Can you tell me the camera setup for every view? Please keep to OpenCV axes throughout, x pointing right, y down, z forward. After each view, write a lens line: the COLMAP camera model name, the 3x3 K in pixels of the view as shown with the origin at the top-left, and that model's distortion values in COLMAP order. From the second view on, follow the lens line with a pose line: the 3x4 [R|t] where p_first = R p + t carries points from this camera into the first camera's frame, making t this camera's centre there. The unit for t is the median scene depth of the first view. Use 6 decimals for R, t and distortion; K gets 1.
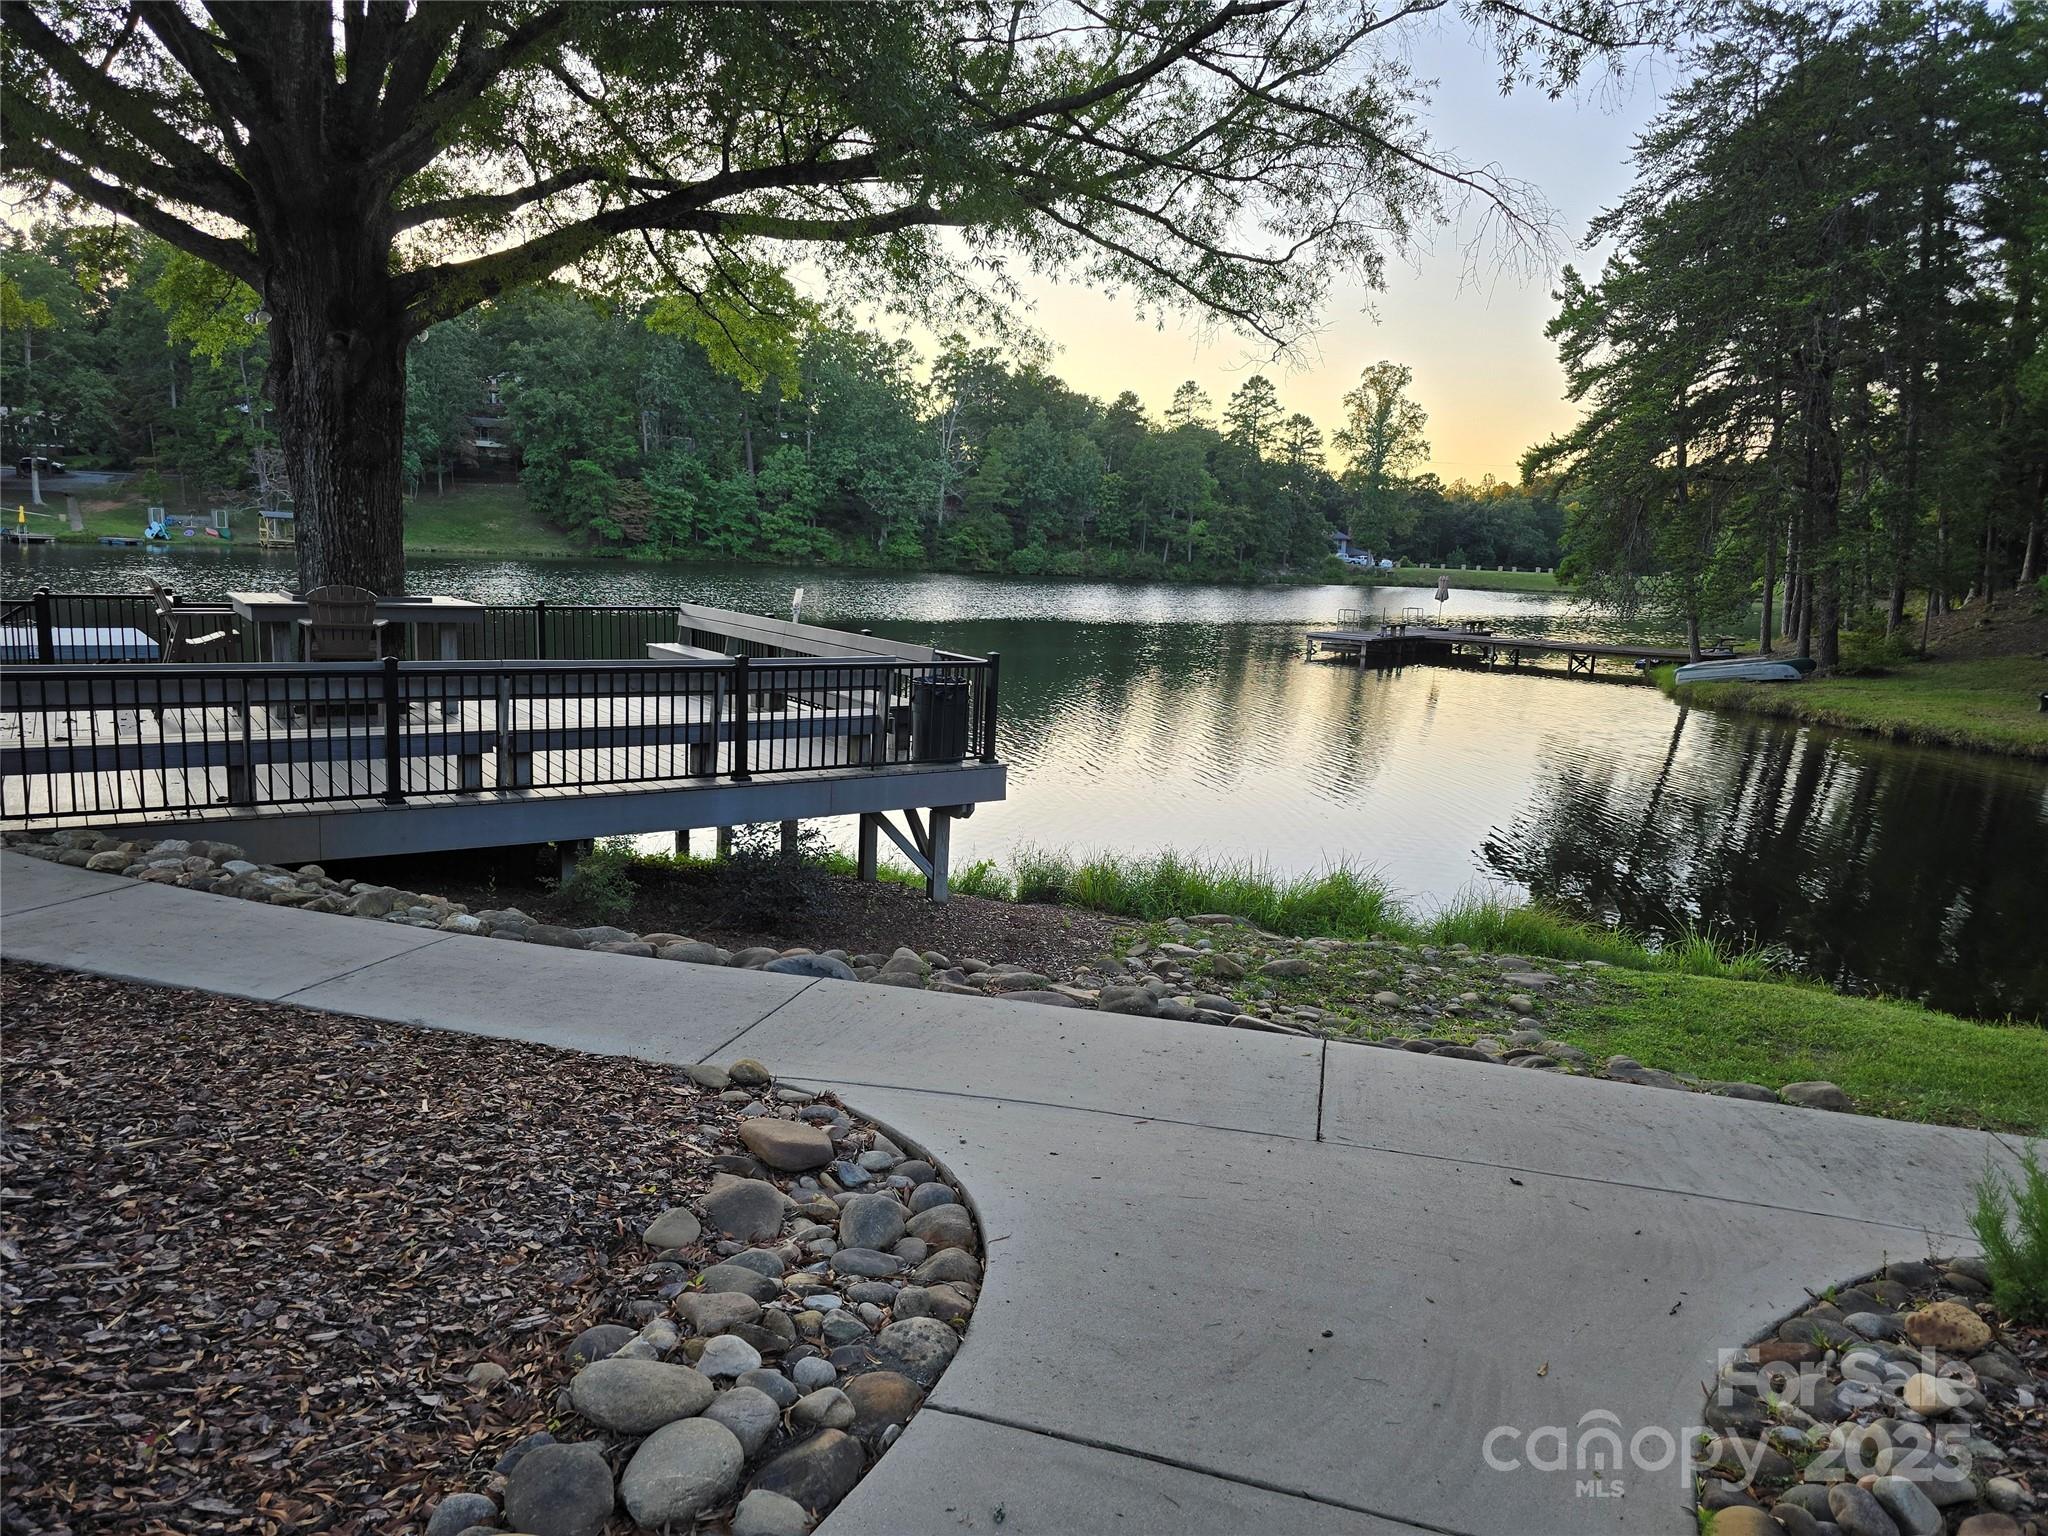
lens RADIAL K [[1365.3, 0, 1035.4], [0, 1365.3, 778.9], [0, 0, 1]] dist [0.045461, -0.039251]
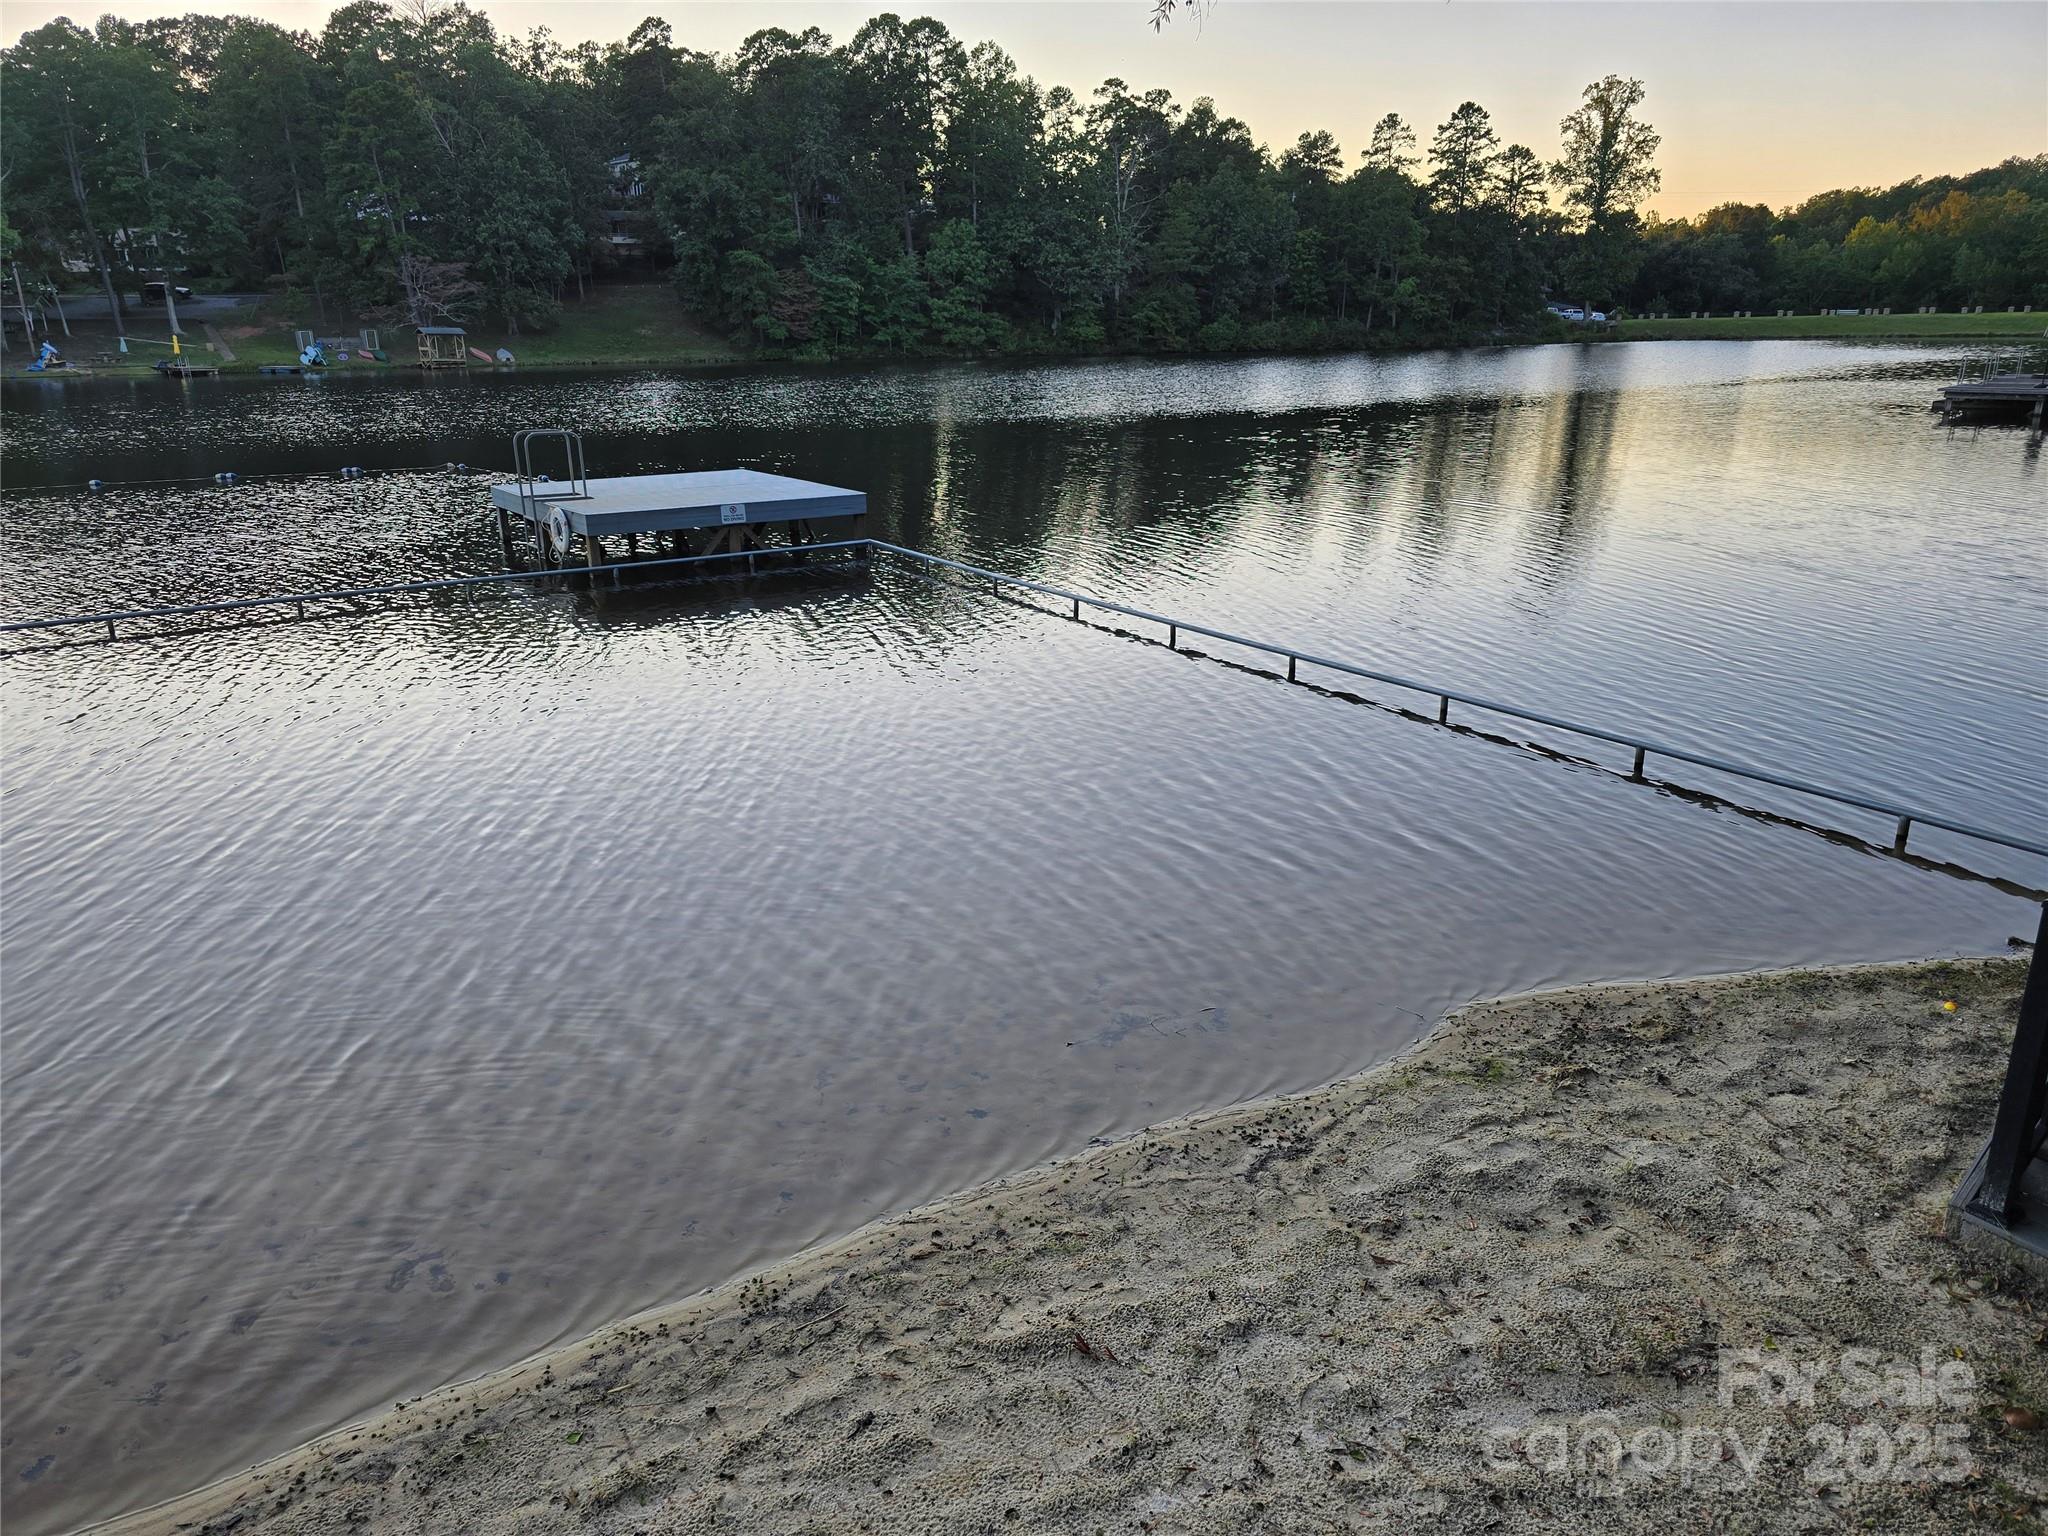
lens RADIAL K [[1365.3, 0, 1029.5], [0, 1365.3, 779.0], [0, 0, 1]] dist [0.045461, -0.039251]
pose [[0.997951, -0.043753, -0.046696, -0.098130], [0.050097, 0.988202, 0.144728, -0.007955], [0.039812, -0.146771, 0.988369, 0.052497]]
